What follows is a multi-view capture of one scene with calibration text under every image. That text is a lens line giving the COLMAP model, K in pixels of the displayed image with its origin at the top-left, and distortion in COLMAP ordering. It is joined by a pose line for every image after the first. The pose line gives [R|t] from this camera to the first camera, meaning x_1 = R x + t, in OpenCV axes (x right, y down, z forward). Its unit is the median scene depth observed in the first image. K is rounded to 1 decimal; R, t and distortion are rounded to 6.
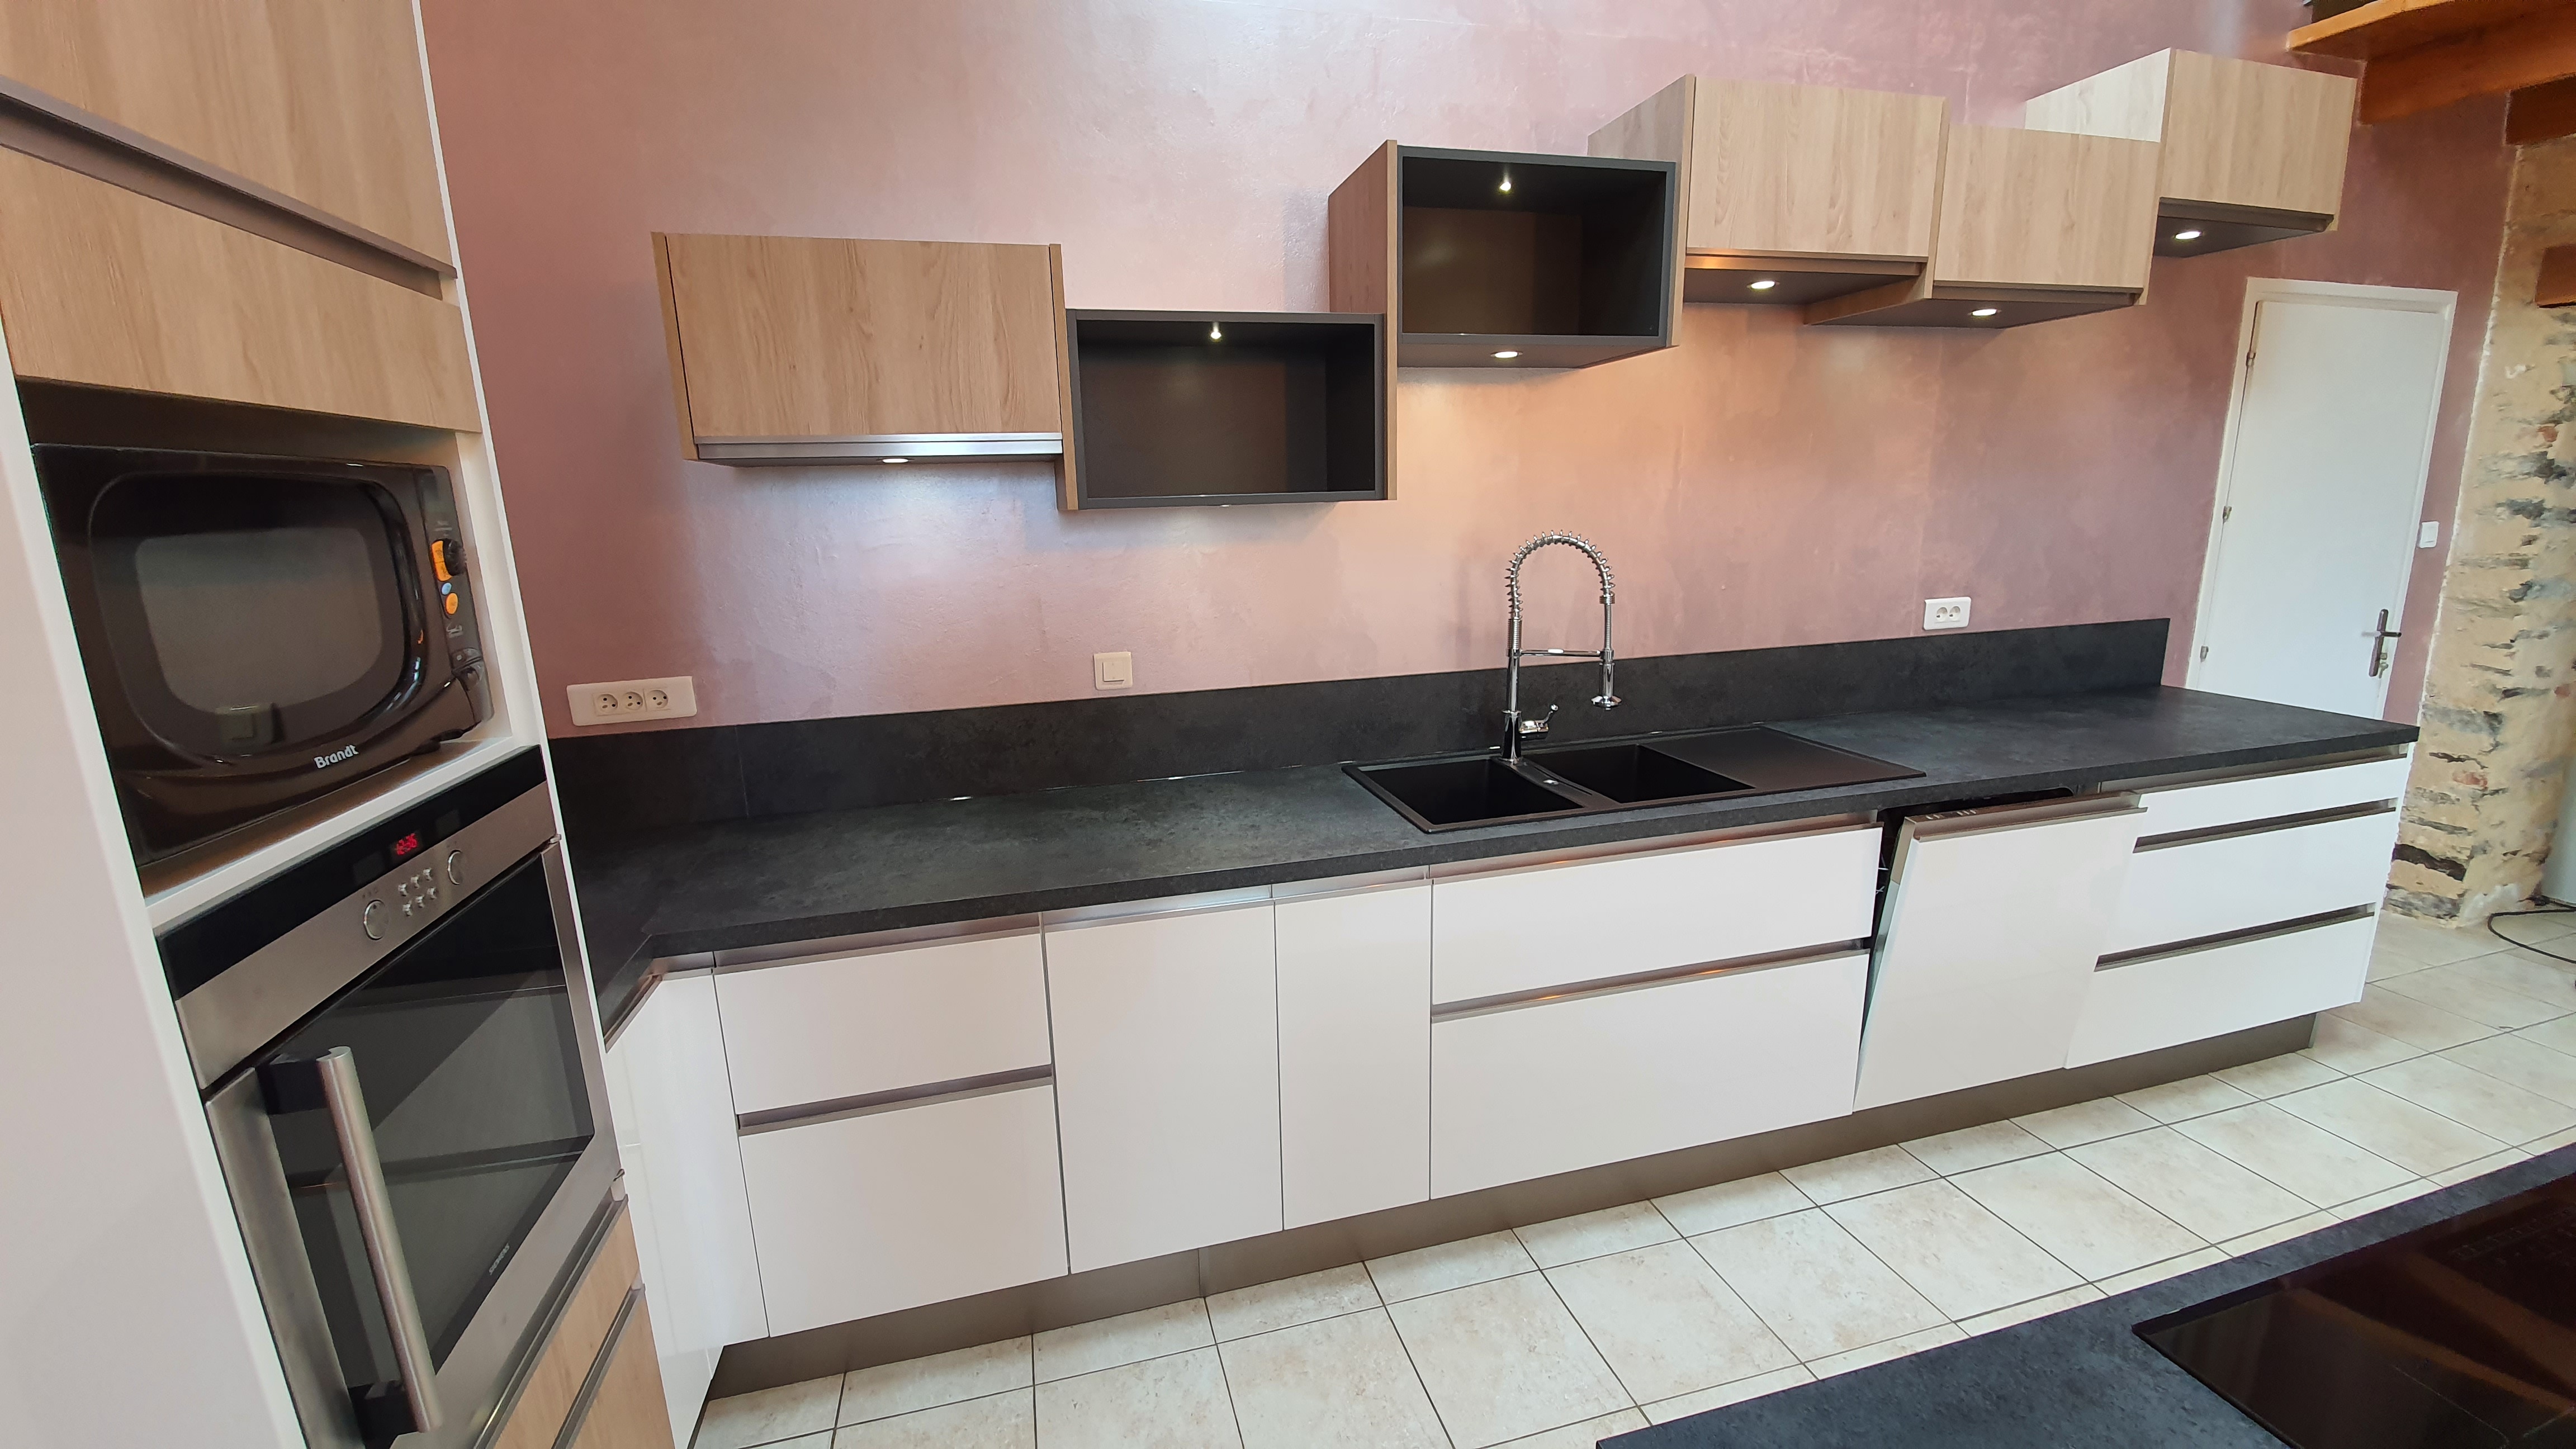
lens RADIAL K [[1010.2, 0, 1258.8], [0, 1010.2, 721.8], [0, 0, 1]] dist [0.003206, -0.012685]
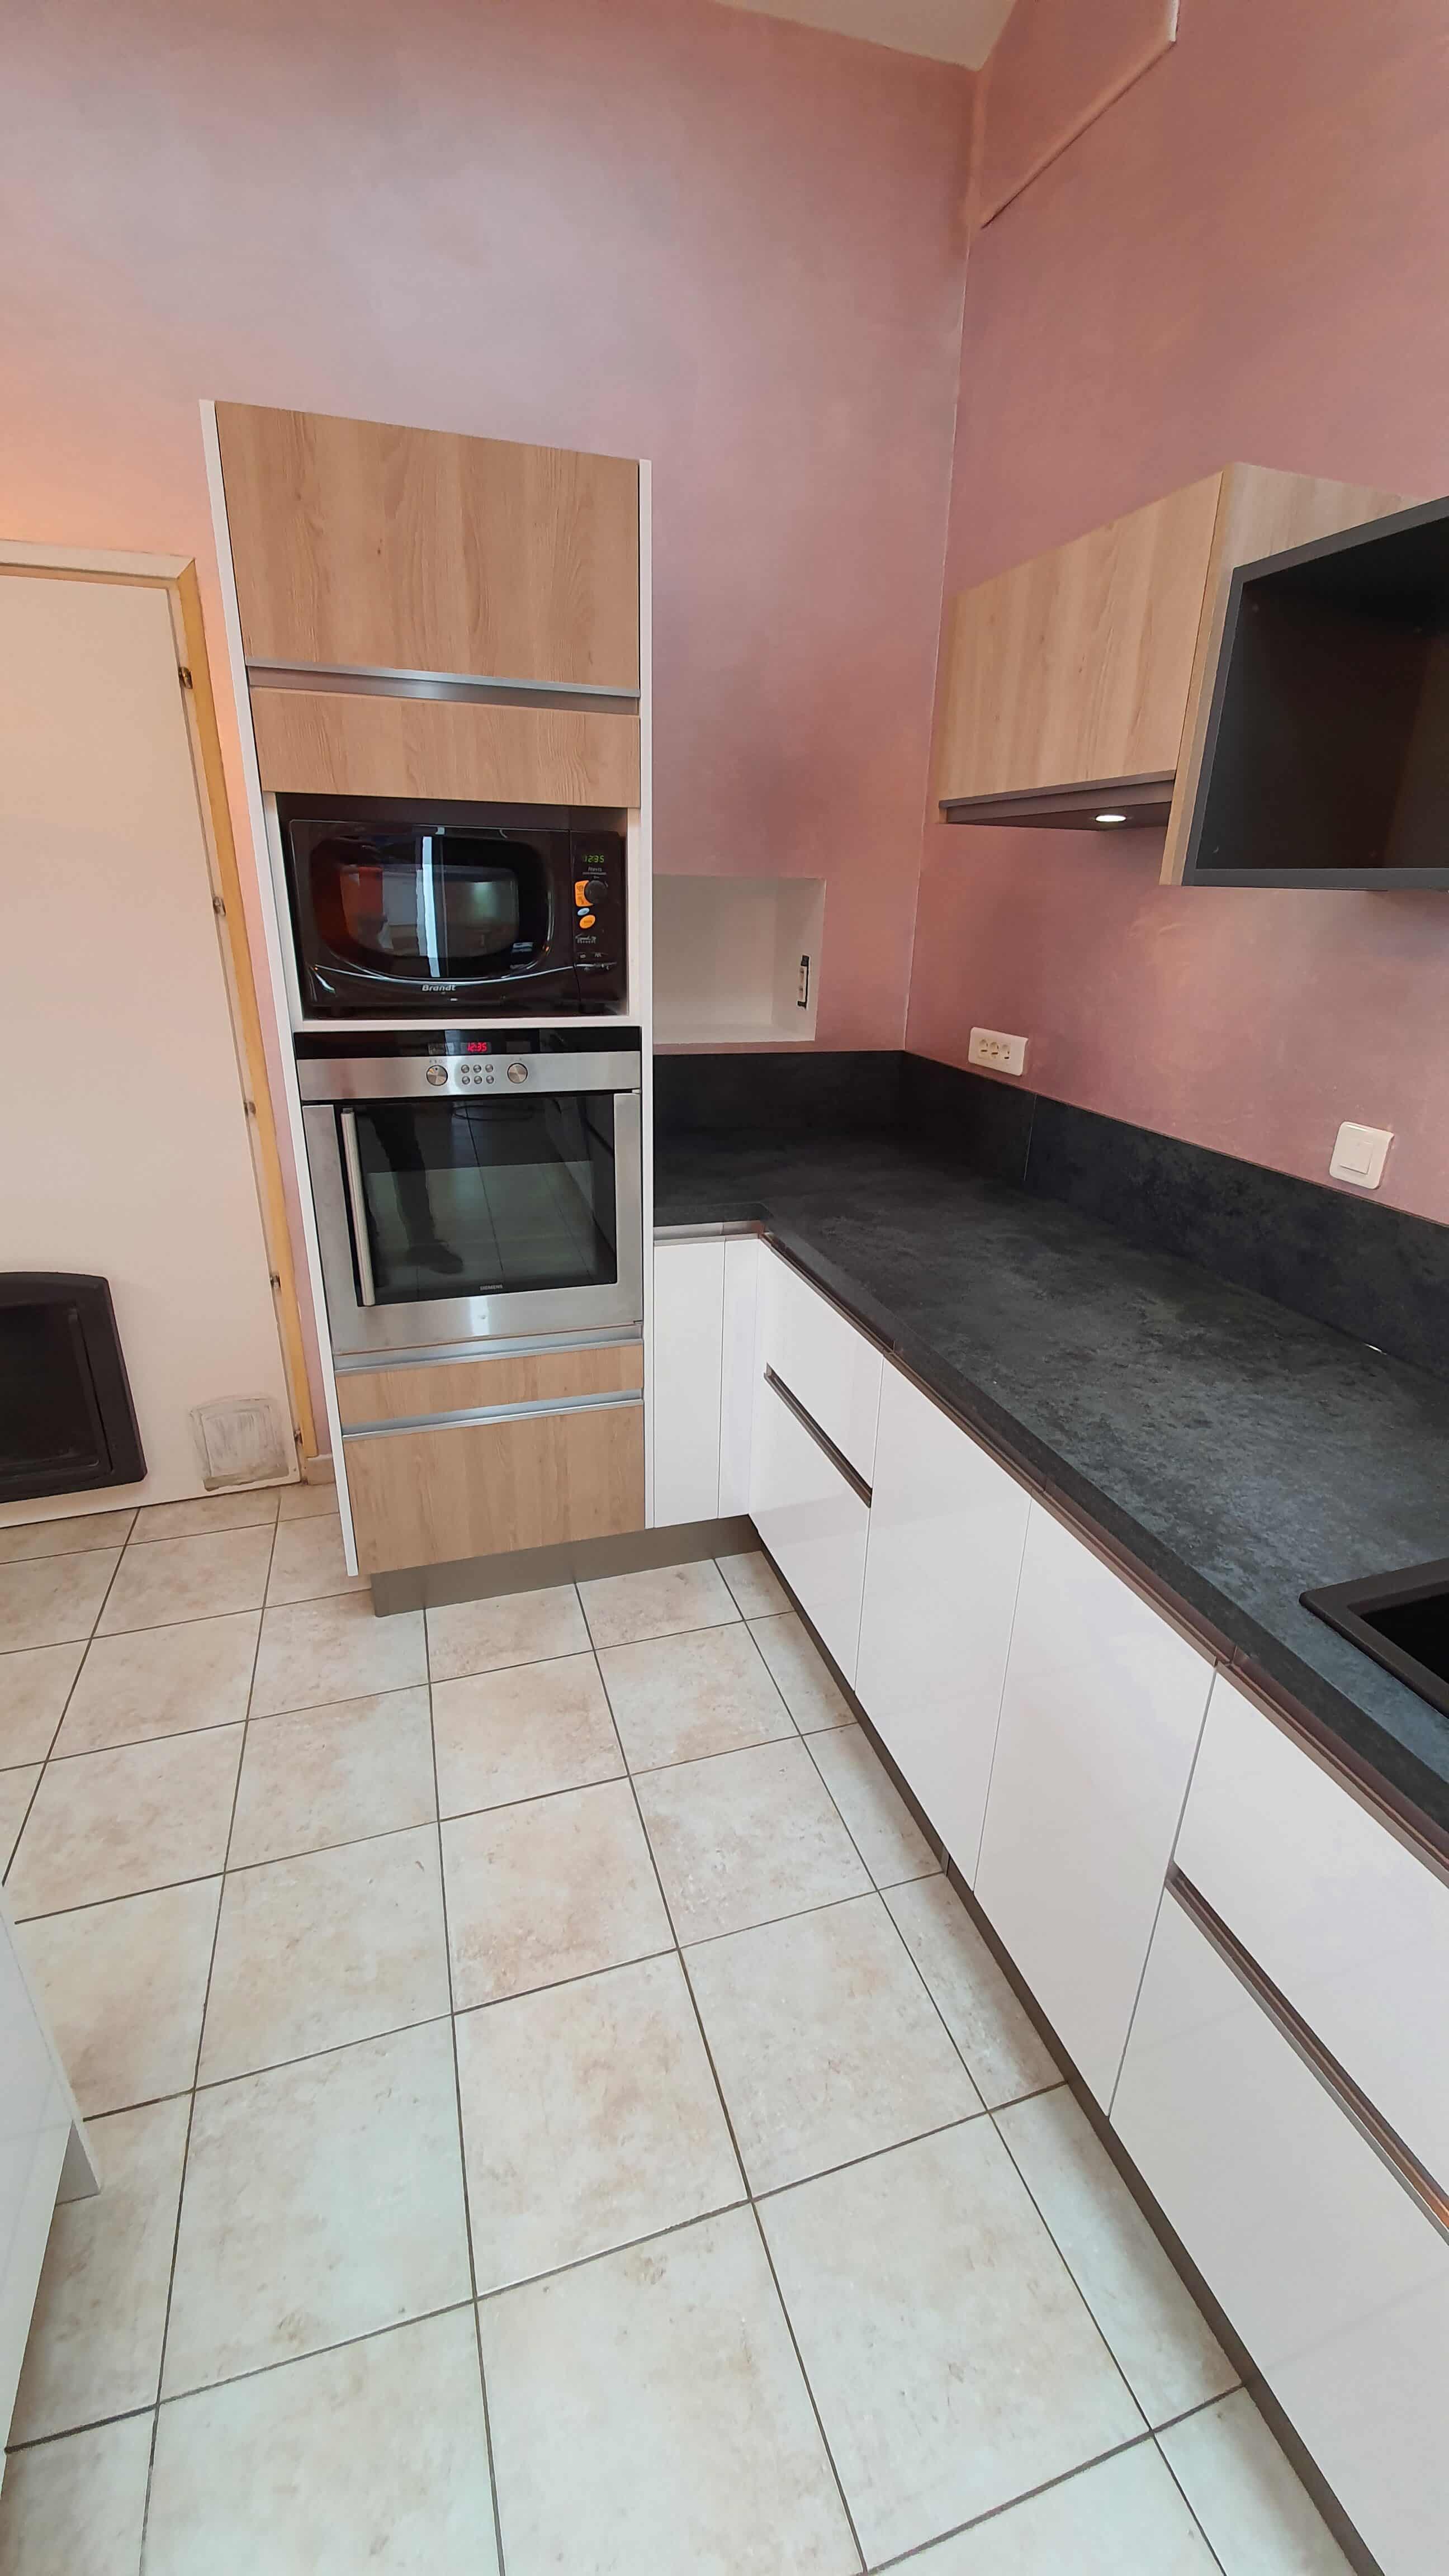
lens RADIAL K [[1010.2, 0, 729.1], [0, 1010.2, 1267.3], [0, 0, 1]] dist [0.003206, -0.012685]
pose [[0.067381, 0.379142, -0.922882, 0.481075], [-0.234722, 0.905047, 0.354678, -0.127483], [0.969724, 0.192722, 0.149976, 0.567009]]
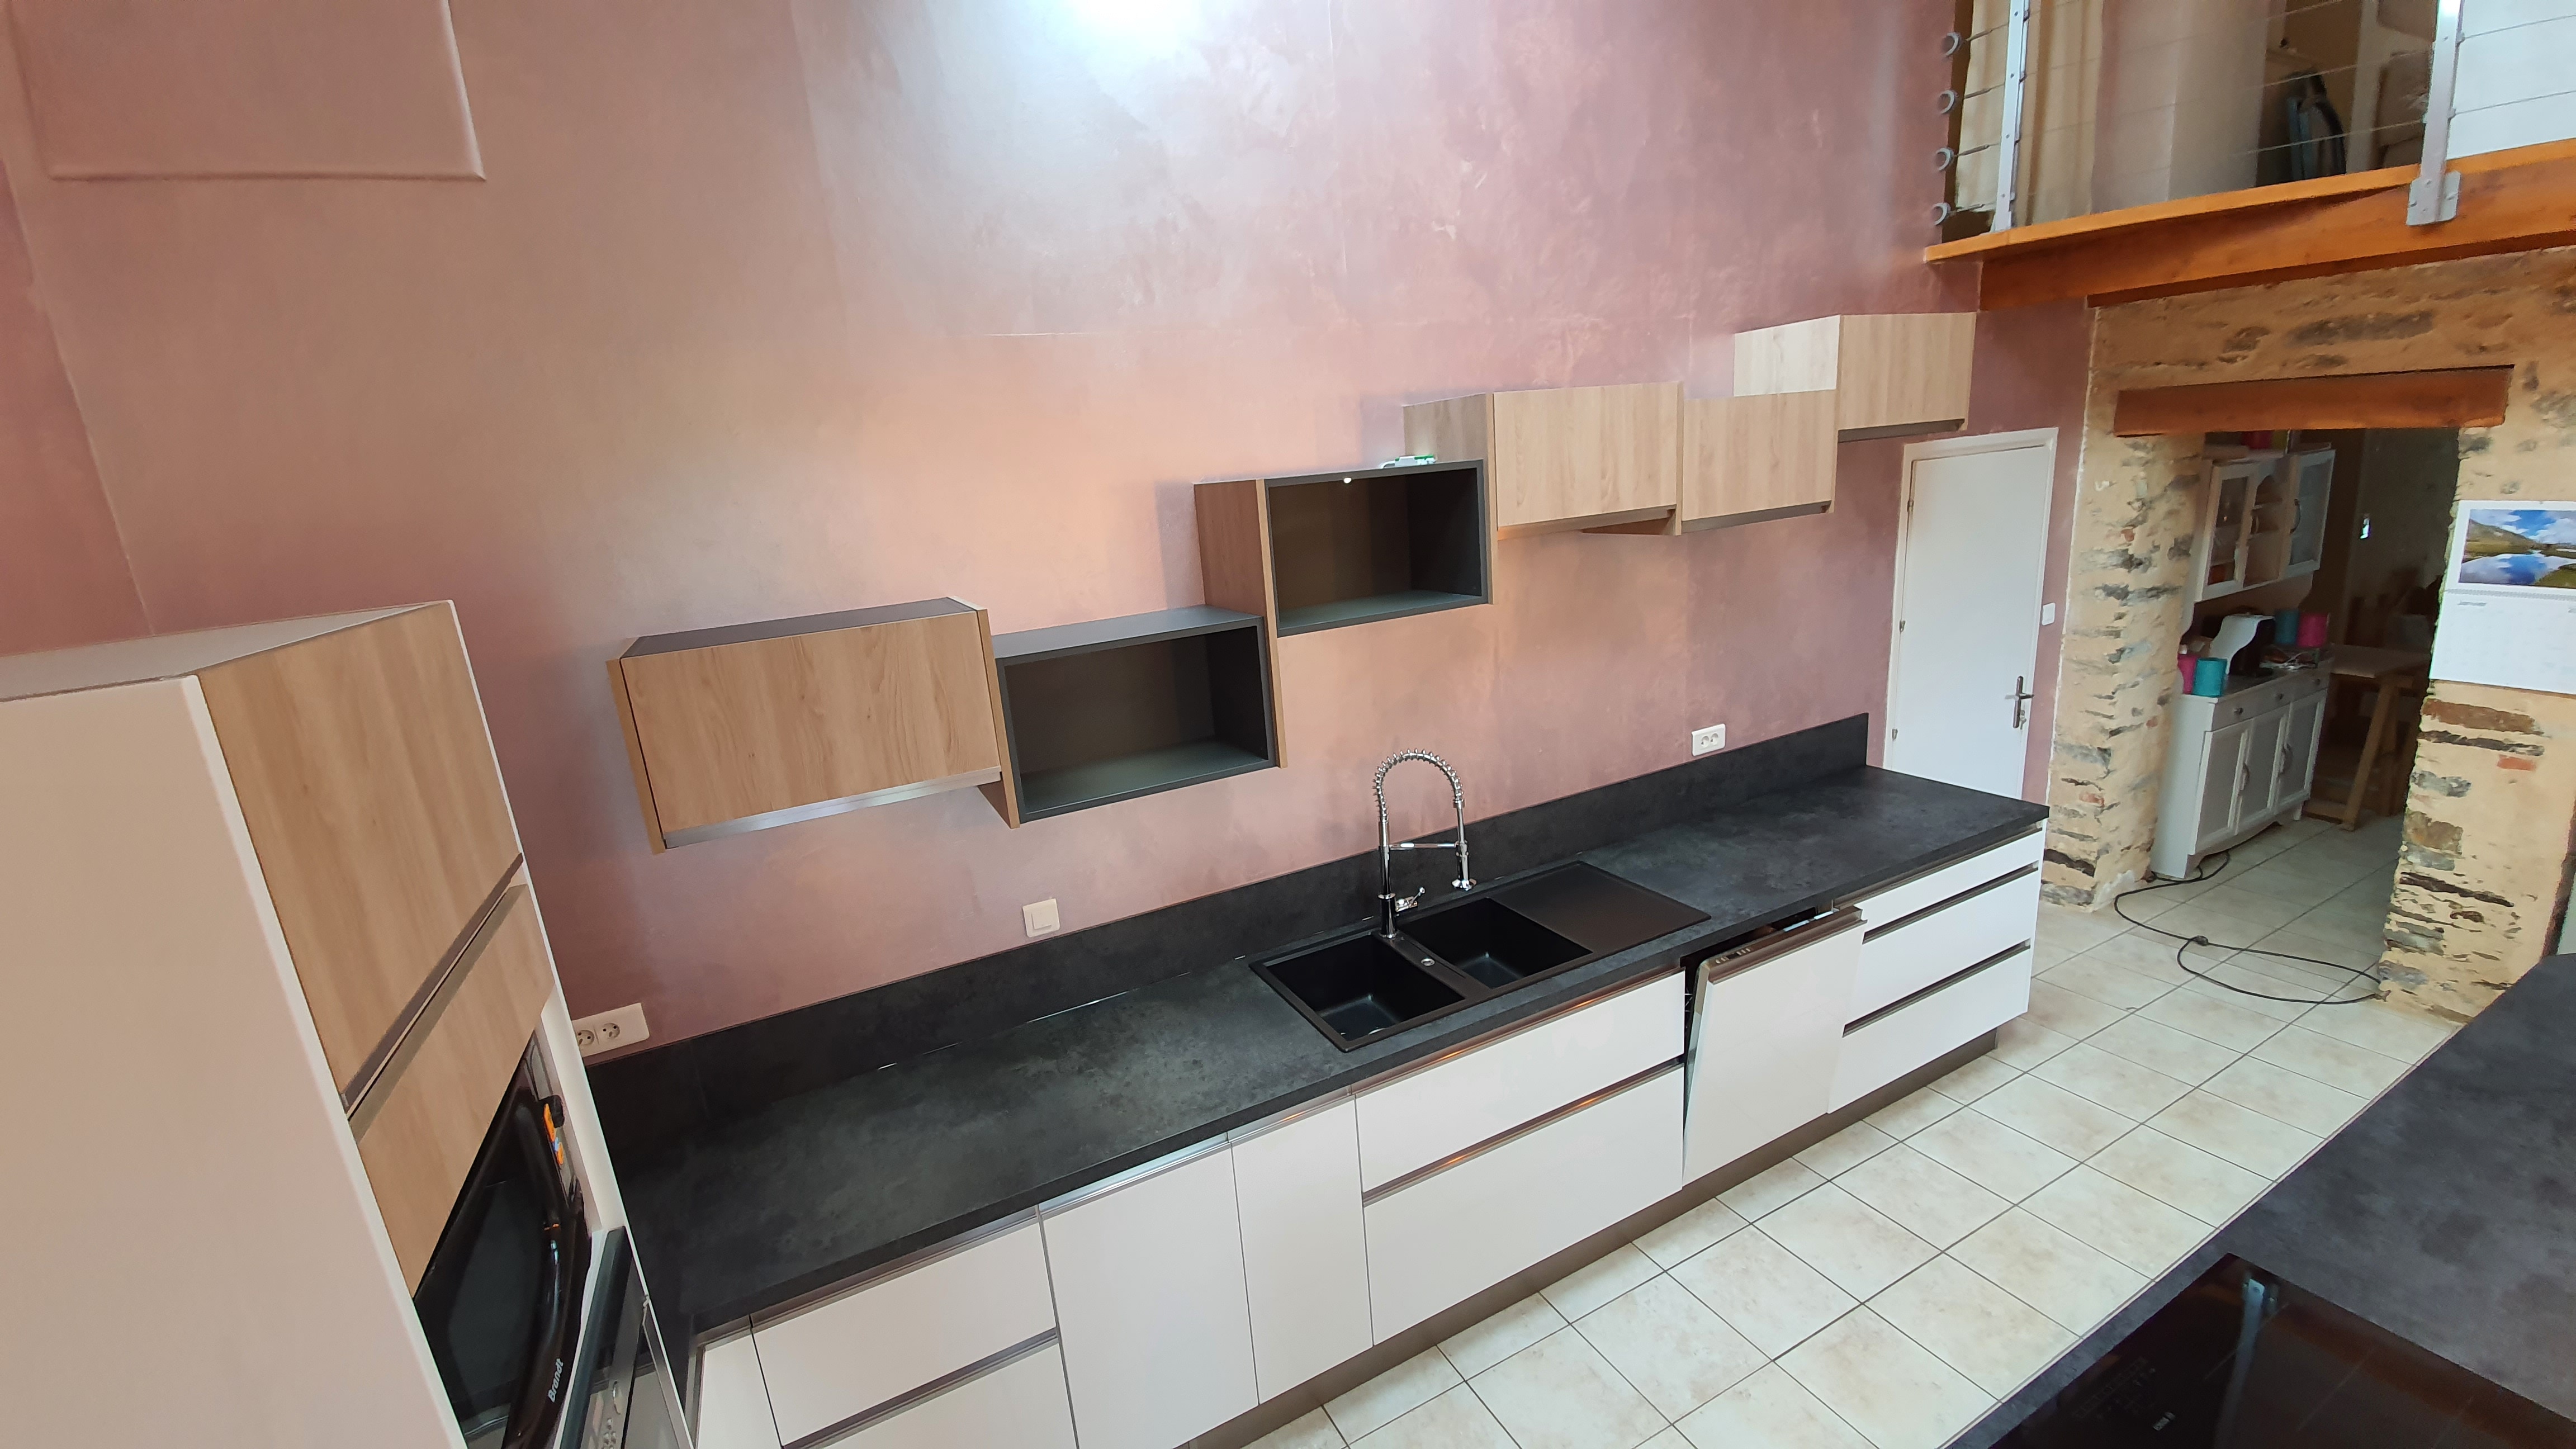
lens RADIAL K [[1010.2, 0, 1261.9], [0, 1010.2, 720.8], [0, 0, 1]] dist [0.003206, -0.012685]
pose [[0.976961, -0.104144, 0.186283, -0.098625], [0.101453, 0.994552, 0.023950, -0.286012], [-0.187763, -0.004499, 0.982204, -0.135391]]
